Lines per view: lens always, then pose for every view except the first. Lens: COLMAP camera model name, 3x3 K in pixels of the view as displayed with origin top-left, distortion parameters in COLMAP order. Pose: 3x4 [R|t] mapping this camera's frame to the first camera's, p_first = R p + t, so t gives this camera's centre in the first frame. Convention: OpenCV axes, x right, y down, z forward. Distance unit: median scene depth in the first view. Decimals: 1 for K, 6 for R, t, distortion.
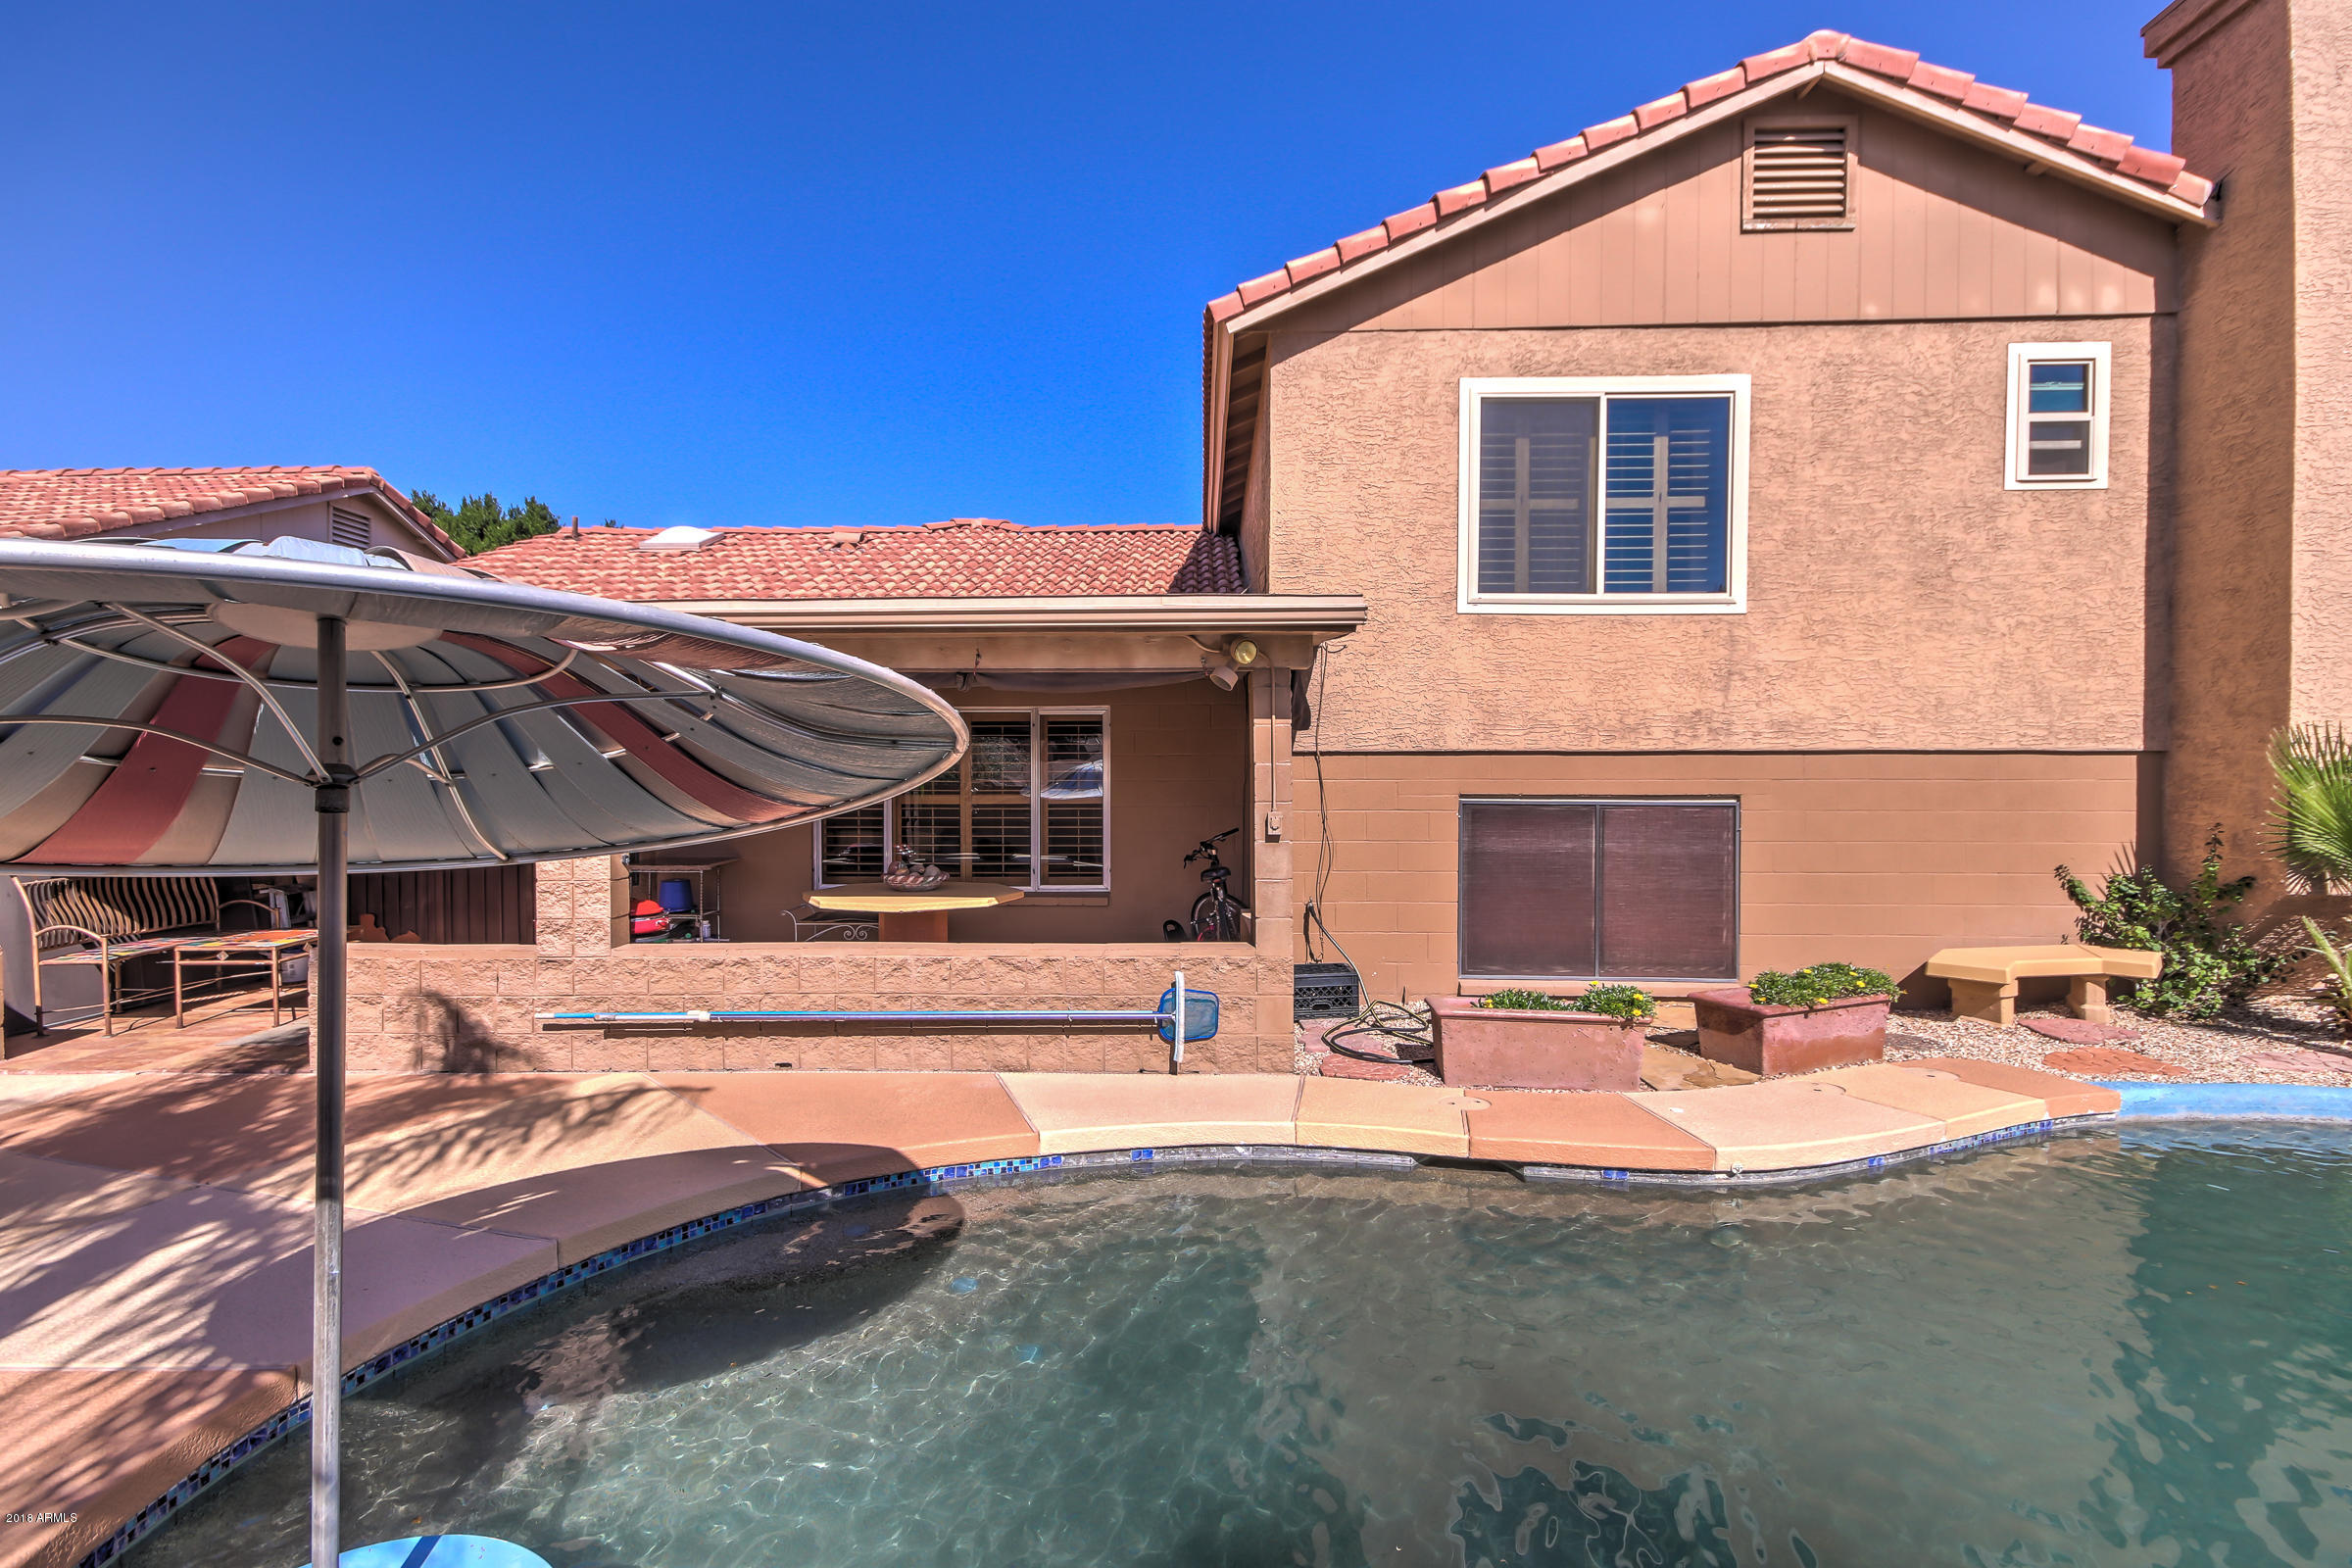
lens RADIAL K [[1097.0, 0, 1174.5], [0, 1097.0, 796.2], [0, 0, 1]] dist [0.026078, -0.008293]
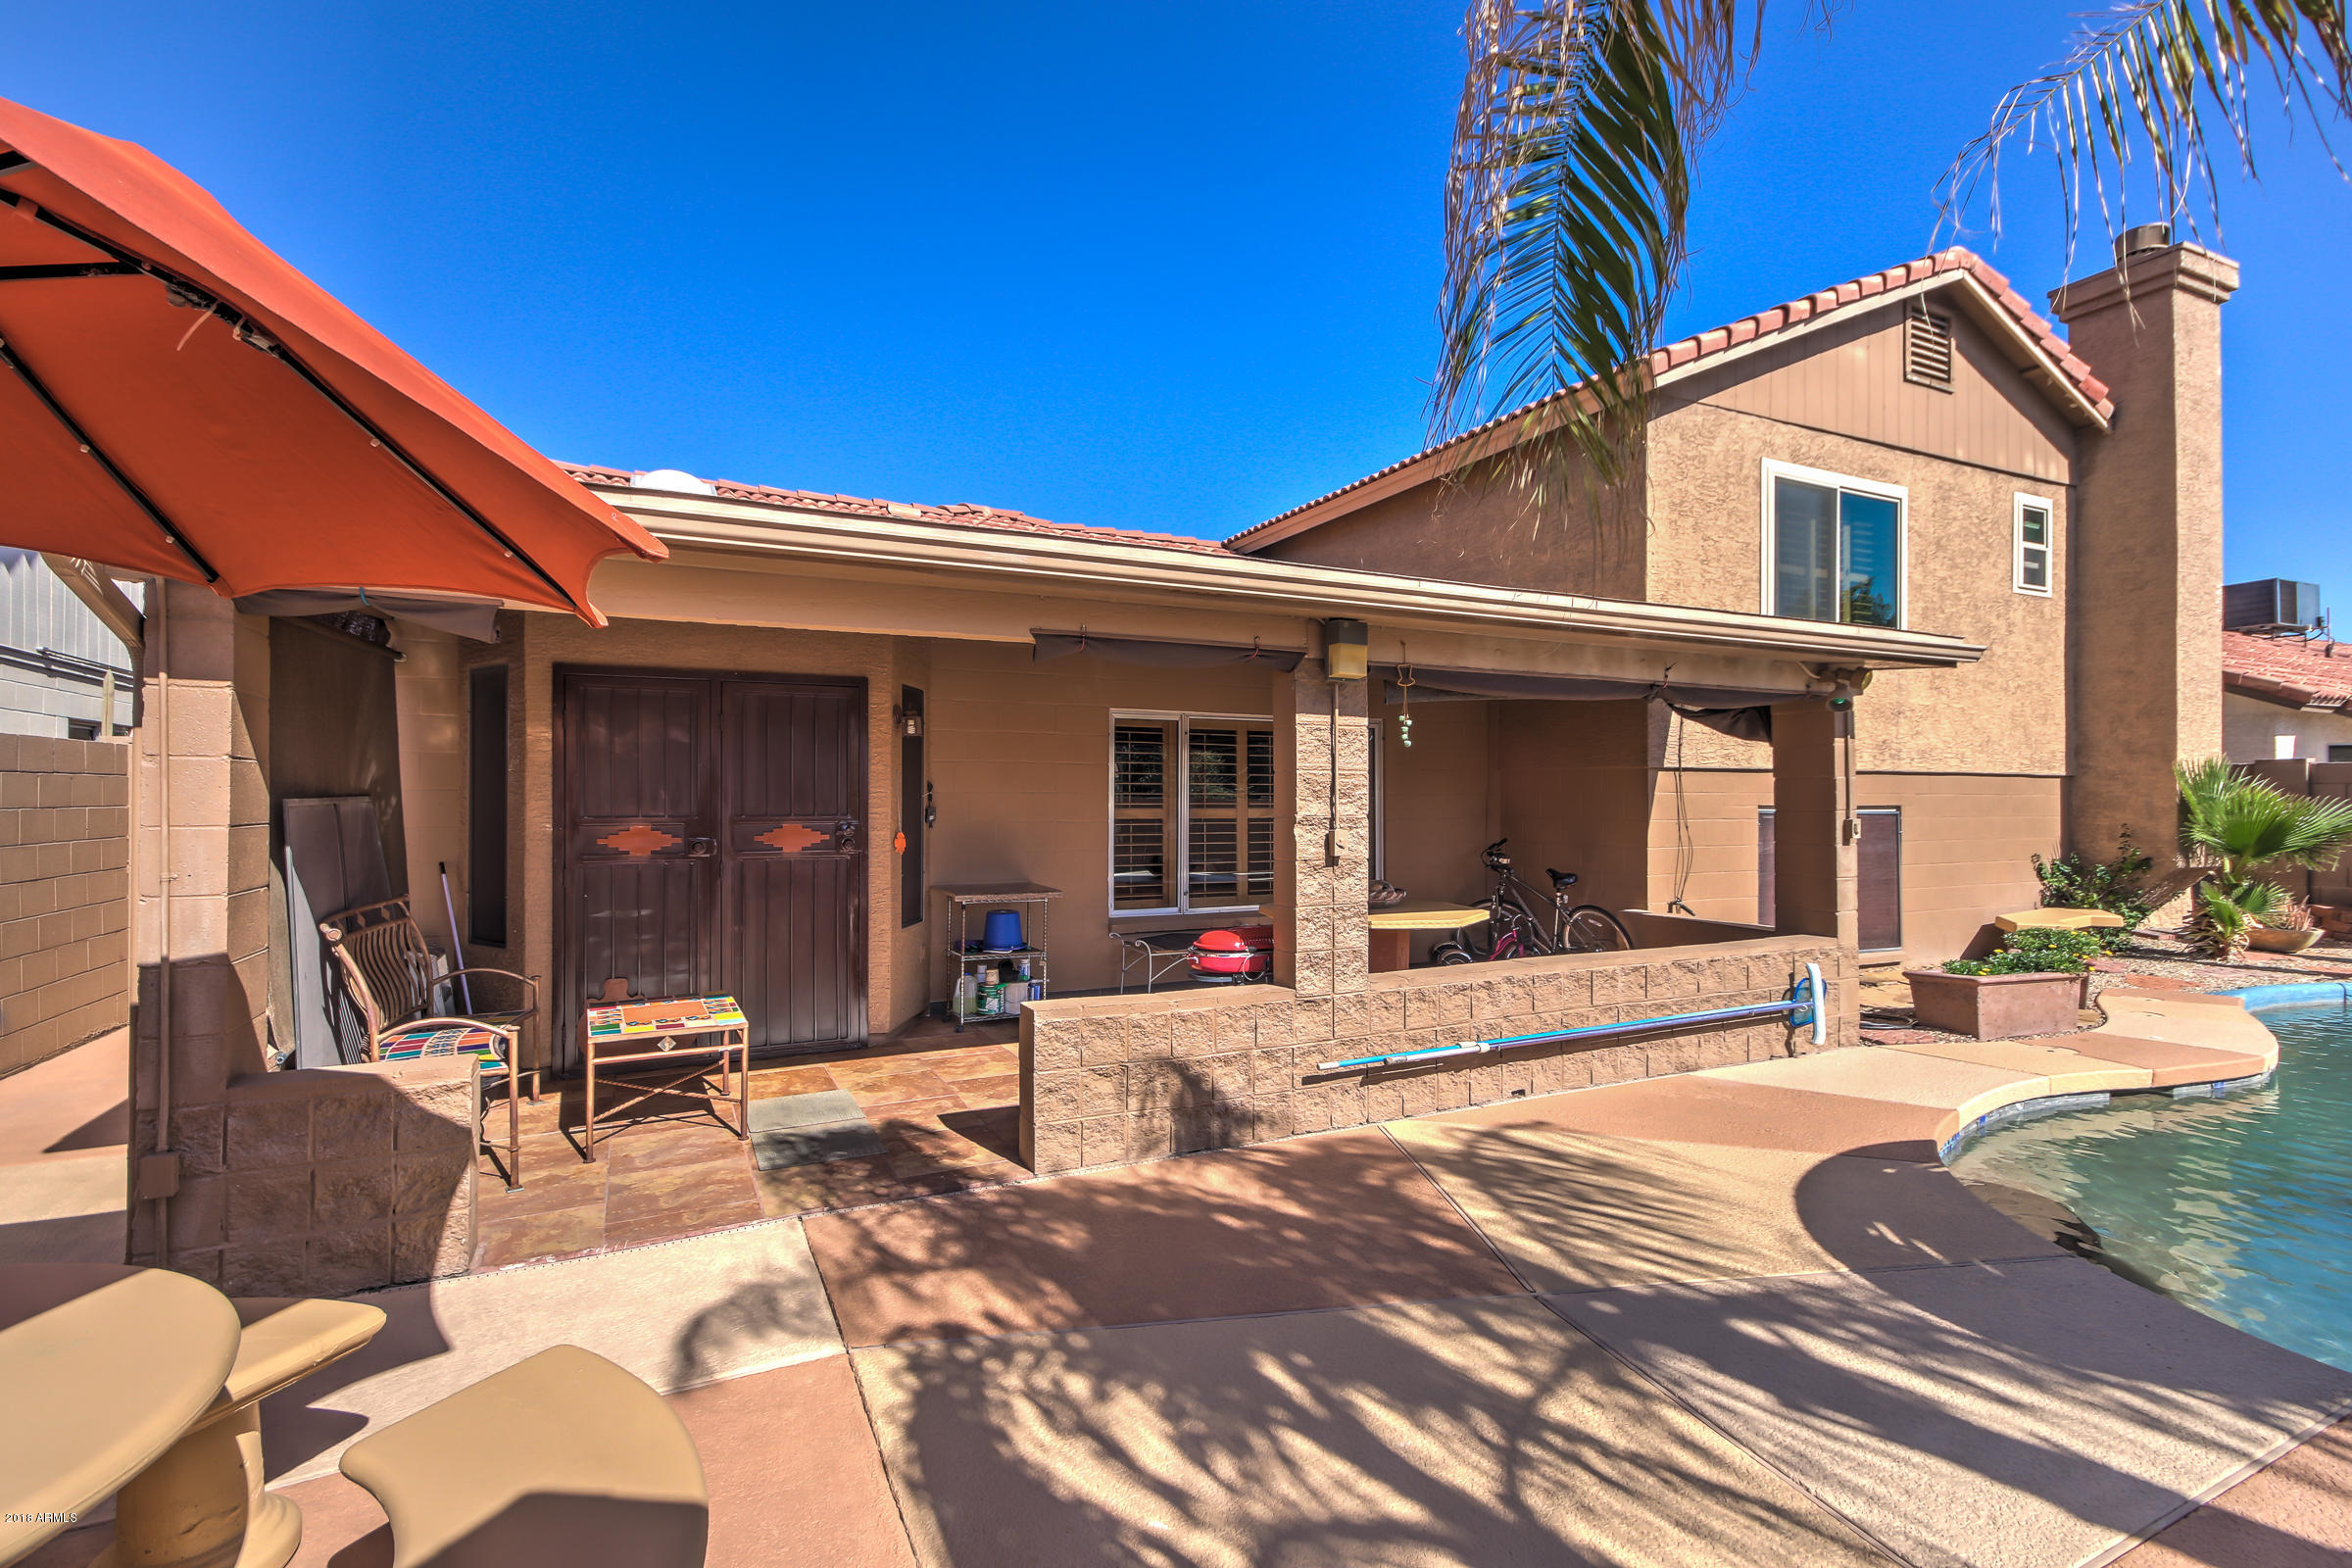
lens RADIAL K [[1087.0, 0, 1177.2], [0, 1087.0, 794.7], [0, 0, 1]] dist [0.015021, -0.000172]
pose [[0.885070, 0.003622, 0.465443, -0.912864], [0.005215, 0.999830, -0.017696, 0.004822], [-0.465428, 0.018090, 0.884901, 0.269994]]
